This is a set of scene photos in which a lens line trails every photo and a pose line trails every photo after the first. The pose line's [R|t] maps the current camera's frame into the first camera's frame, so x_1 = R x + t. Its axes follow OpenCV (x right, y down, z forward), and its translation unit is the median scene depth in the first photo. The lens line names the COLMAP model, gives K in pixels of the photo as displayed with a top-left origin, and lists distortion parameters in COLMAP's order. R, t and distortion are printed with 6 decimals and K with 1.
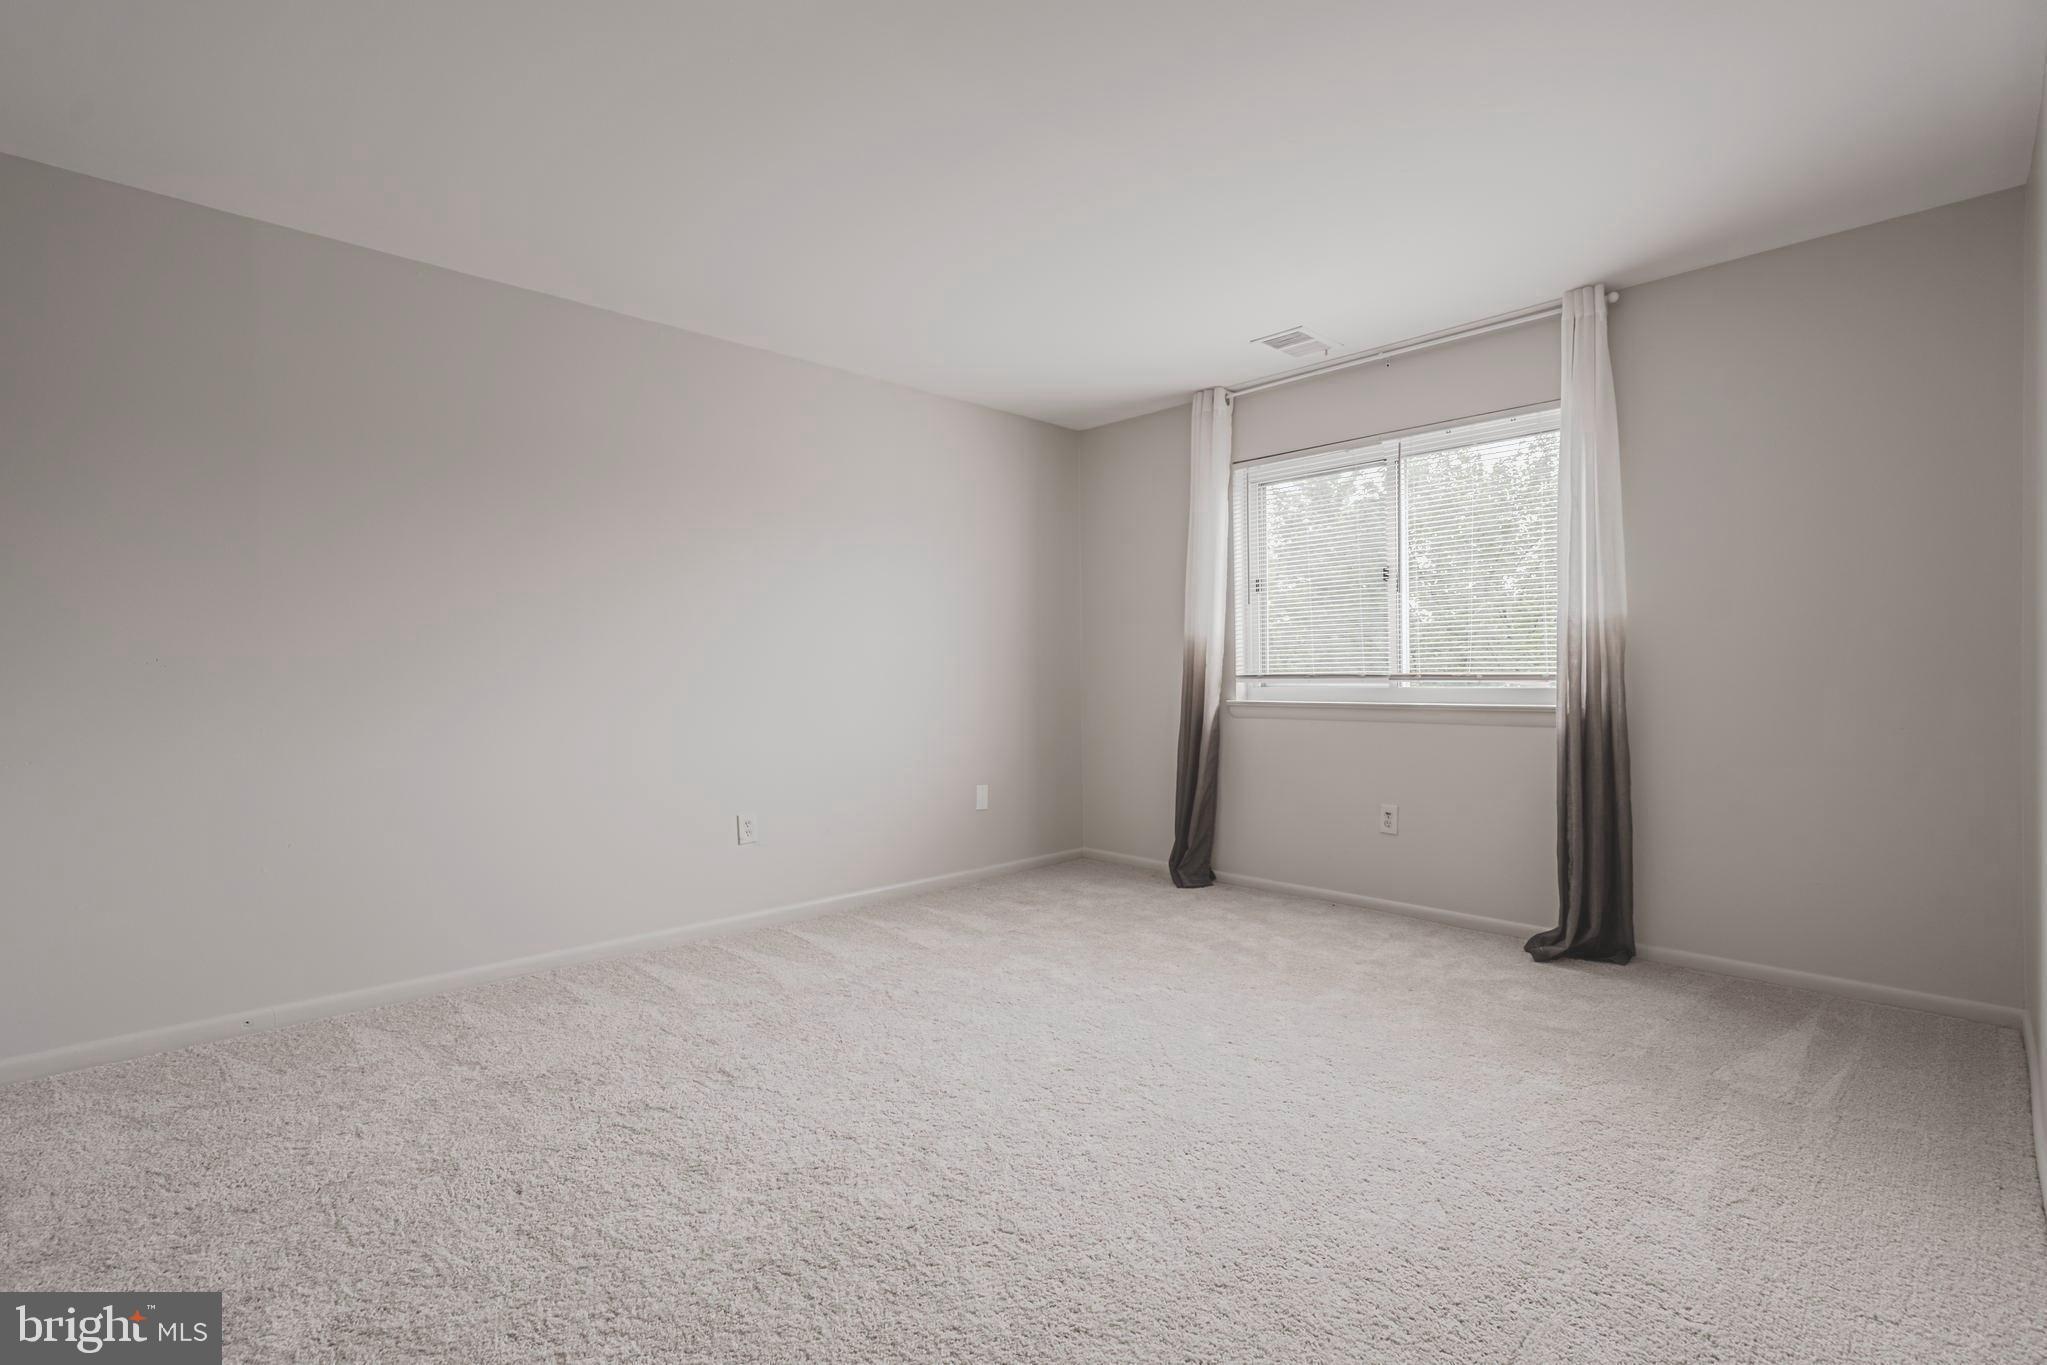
lens RADIAL K [[939.7, 0, 1024.0], [0, 939.7, 686.8], [0, 0, 1]] dist [-0.004694, 0.003258]
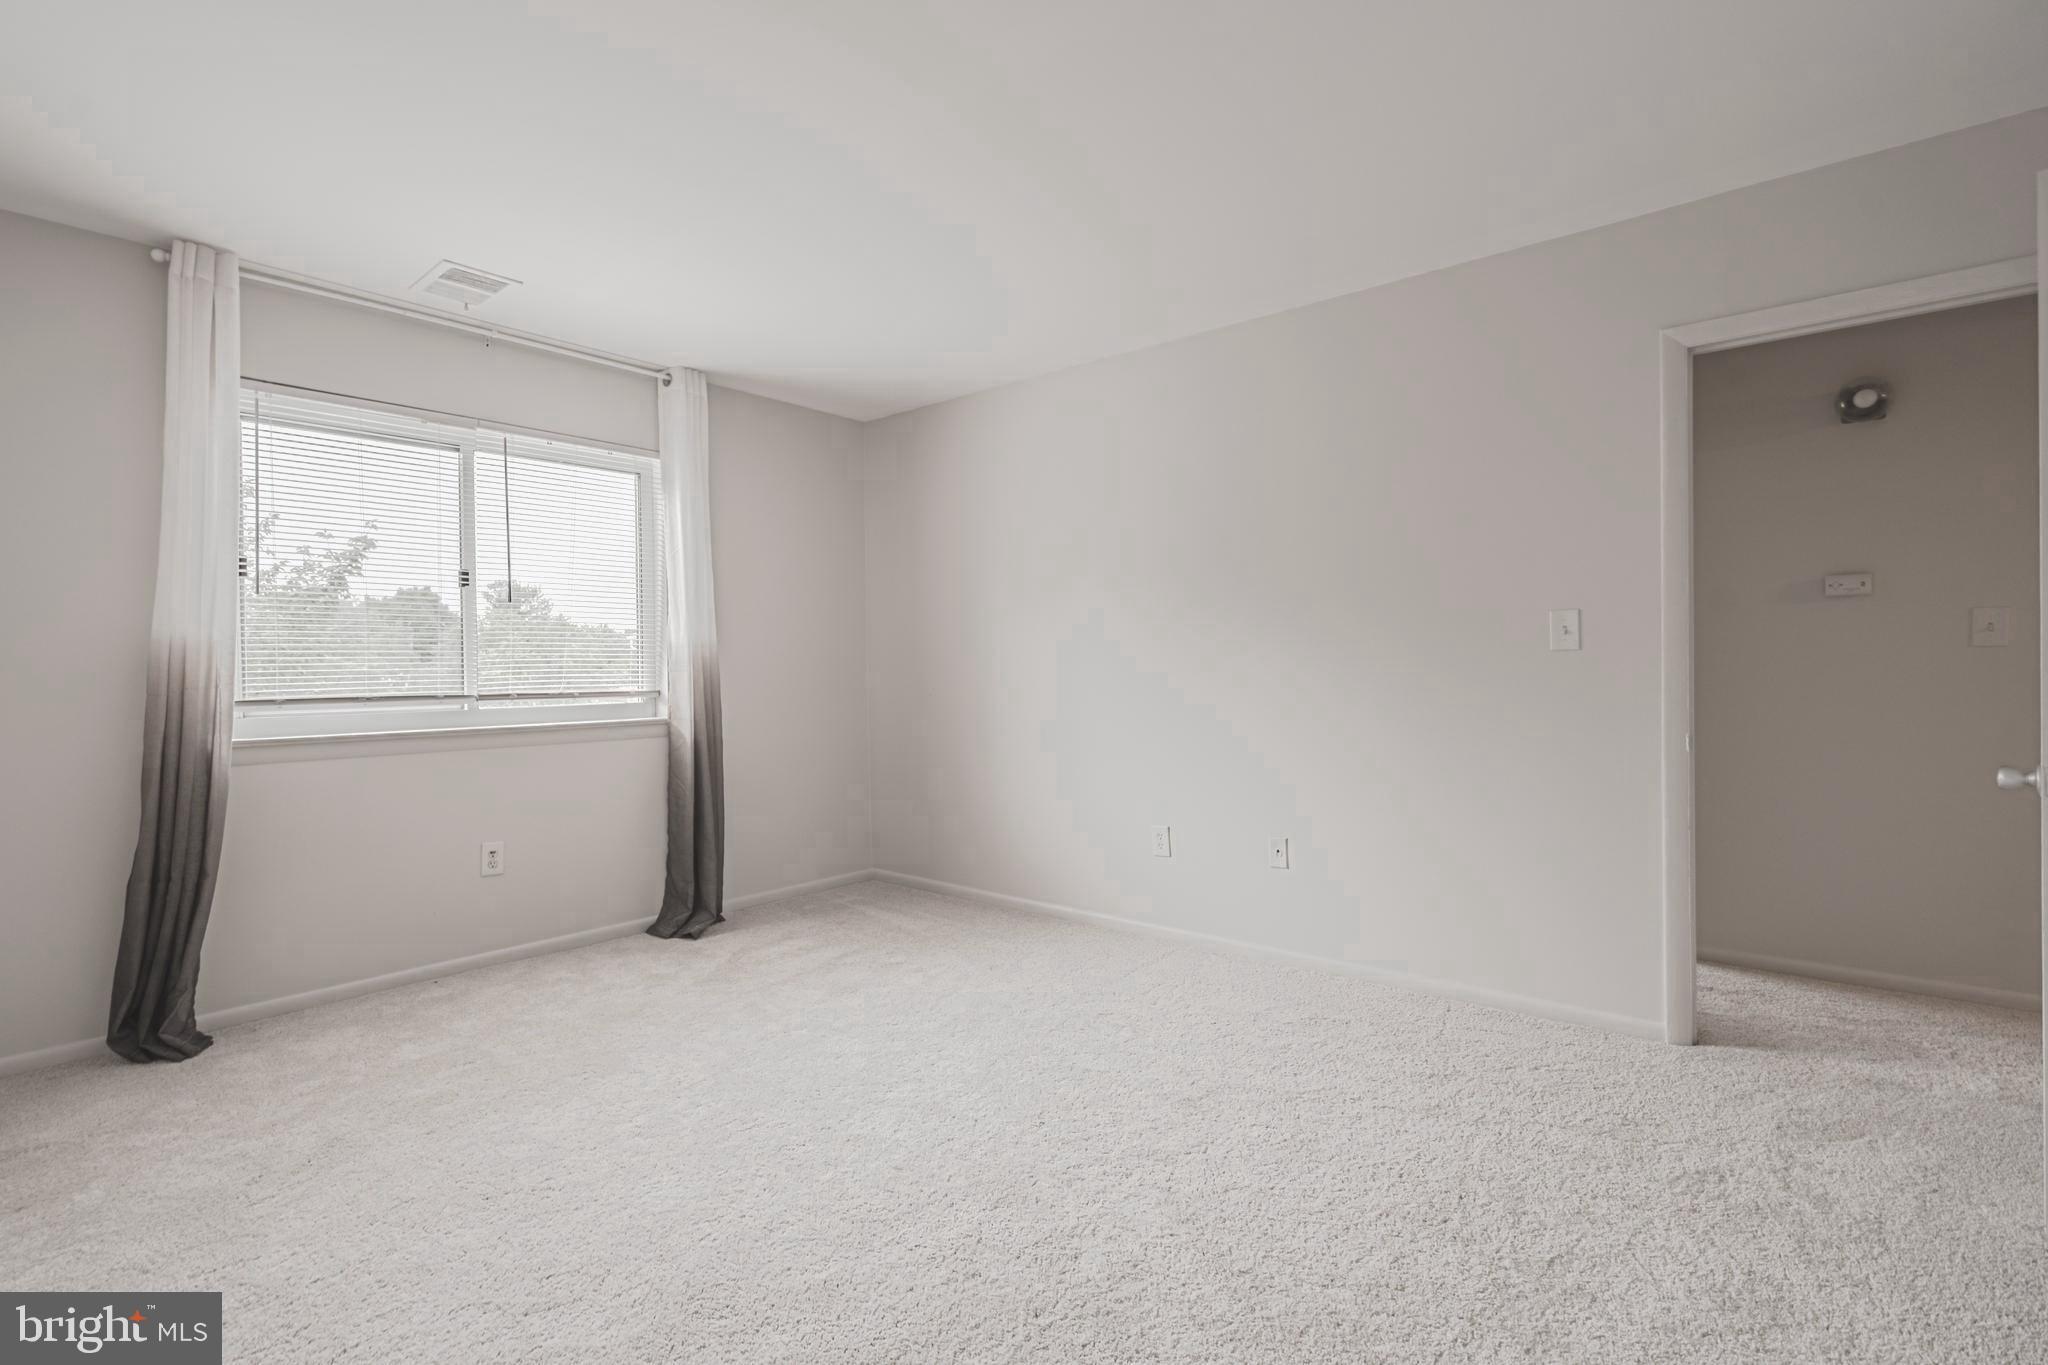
lens RADIAL K [[940.2, 0, 1024.1], [0, 940.2, 674.9], [0, 0, 1]] dist [-0.004694, 0.003258]
pose [[-0.089143, 0.011790, 0.995949, -0.549545], [0.032577, 0.999429, -0.008915, -0.007105], [-0.995486, 0.031650, -0.089477, 0.597811]]
